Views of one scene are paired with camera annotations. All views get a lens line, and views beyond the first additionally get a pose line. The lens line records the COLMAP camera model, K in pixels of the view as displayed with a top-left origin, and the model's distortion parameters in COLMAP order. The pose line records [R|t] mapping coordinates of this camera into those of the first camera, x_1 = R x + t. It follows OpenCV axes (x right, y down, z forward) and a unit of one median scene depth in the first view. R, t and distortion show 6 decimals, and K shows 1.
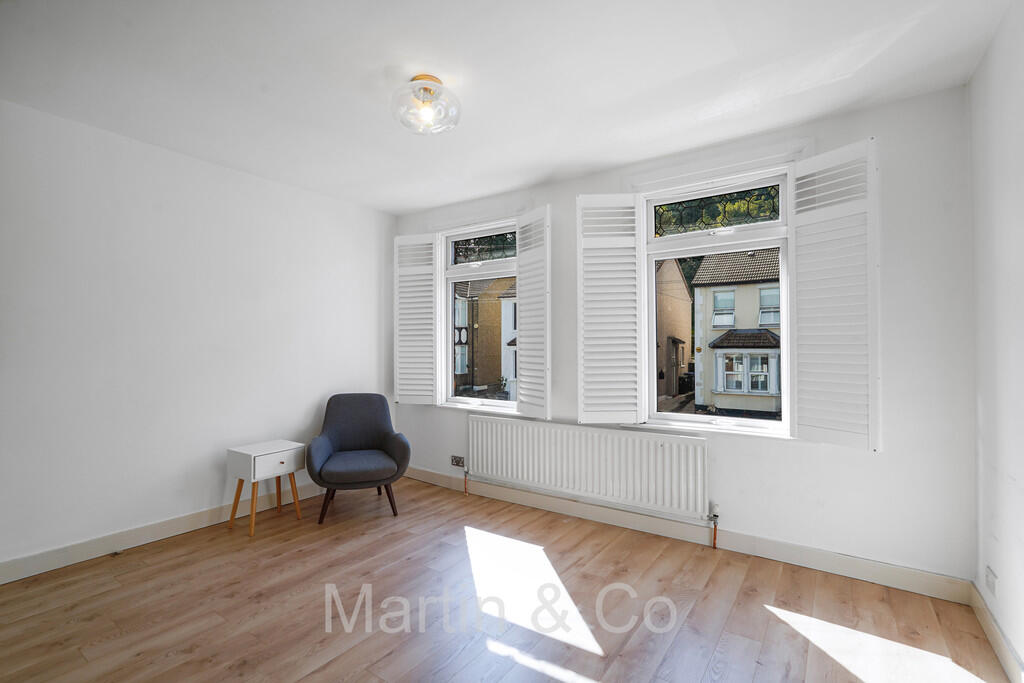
lens RADIAL K [[459.7, 0, 512.0], [0, 459.7, 341.5], [0, 0, 1]] dist [-0.000046, 0.001169]
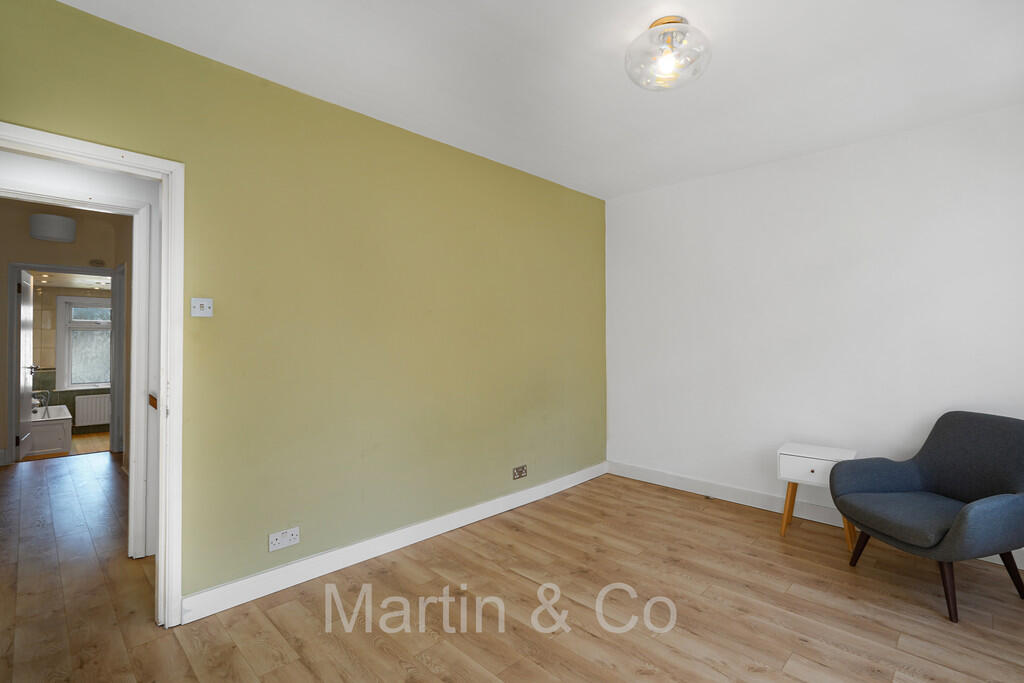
lens RADIAL K [[459.7, 0, 512.0], [0, 459.7, 341.5], [0, 0, 1]] dist [-0.000046, 0.001169]
pose [[-0.142538, 0.008575, -0.989752, 0.528652], [0.019469, 0.999793, 0.005858, -0.009449], [0.989598, -0.018435, -0.142675, 0.629375]]
